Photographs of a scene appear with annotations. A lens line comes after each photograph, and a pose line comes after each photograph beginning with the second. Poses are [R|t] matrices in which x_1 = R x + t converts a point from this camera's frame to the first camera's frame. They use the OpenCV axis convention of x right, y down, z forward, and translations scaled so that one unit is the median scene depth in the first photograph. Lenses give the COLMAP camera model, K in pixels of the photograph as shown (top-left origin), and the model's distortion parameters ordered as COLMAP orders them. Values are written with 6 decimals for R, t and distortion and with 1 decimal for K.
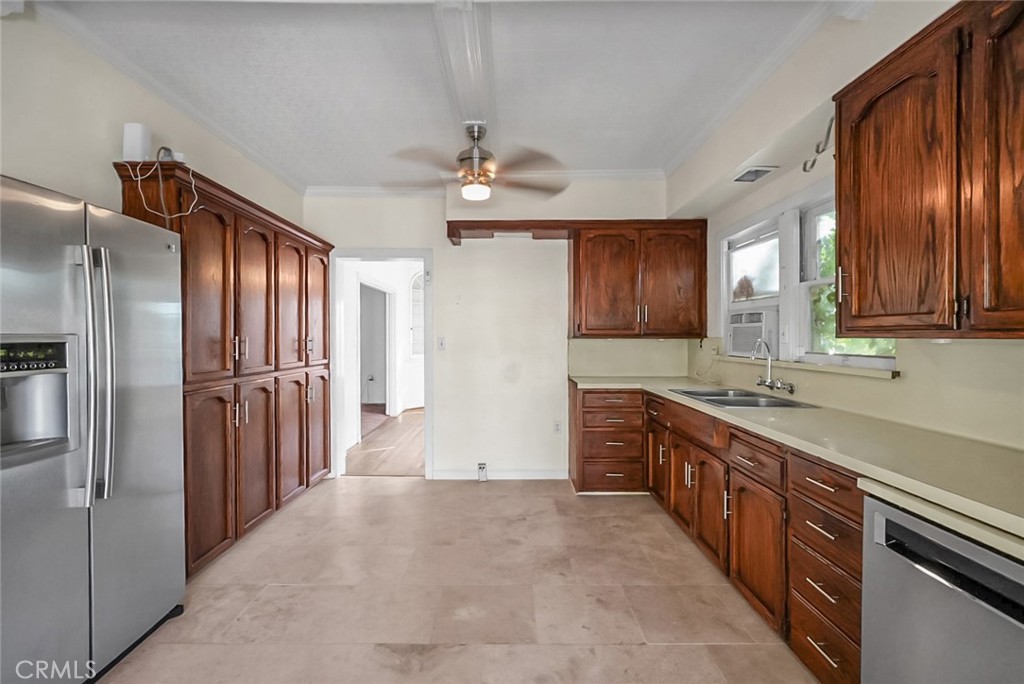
lens RADIAL K [[460.7, 0, 510.4], [0, 460.7, 339.2], [0, 0, 1]] dist [-0.003767, 0.001461]
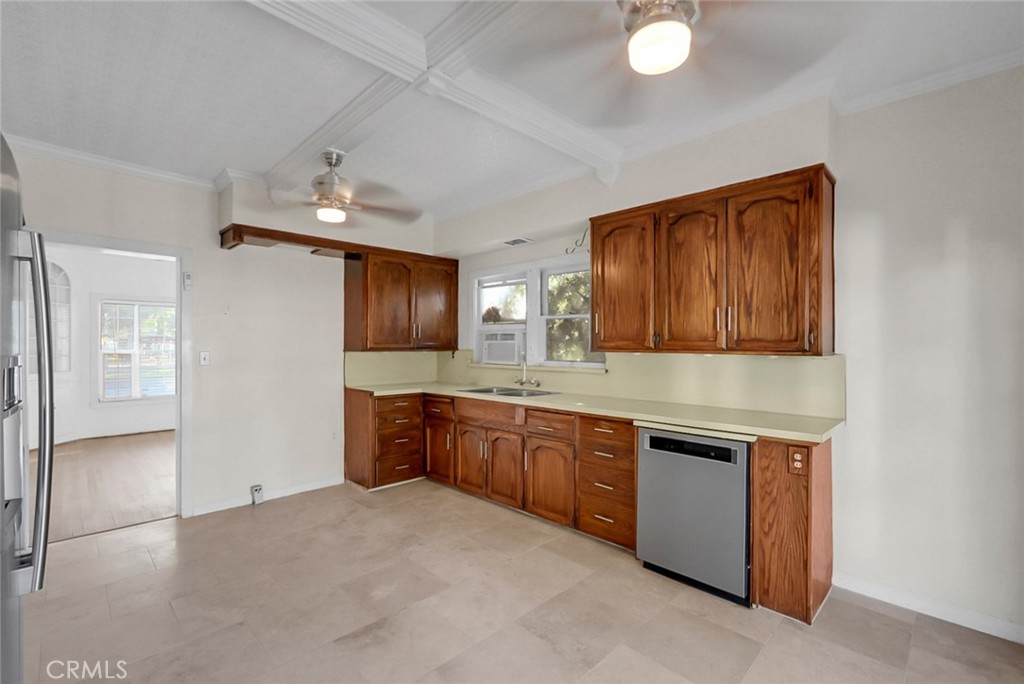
lens RADIAL K [[453.9, 0, 510.7], [0, 453.9, 347.2], [0, 0, 1]] dist [-0.004916, 0.000709]
pose [[0.707331, 0.000078, 0.706882, -0.465882], [0.001931, 0.999996, -0.002043, -0.011383], [-0.706880, 0.002810, 0.707328, -0.023961]]
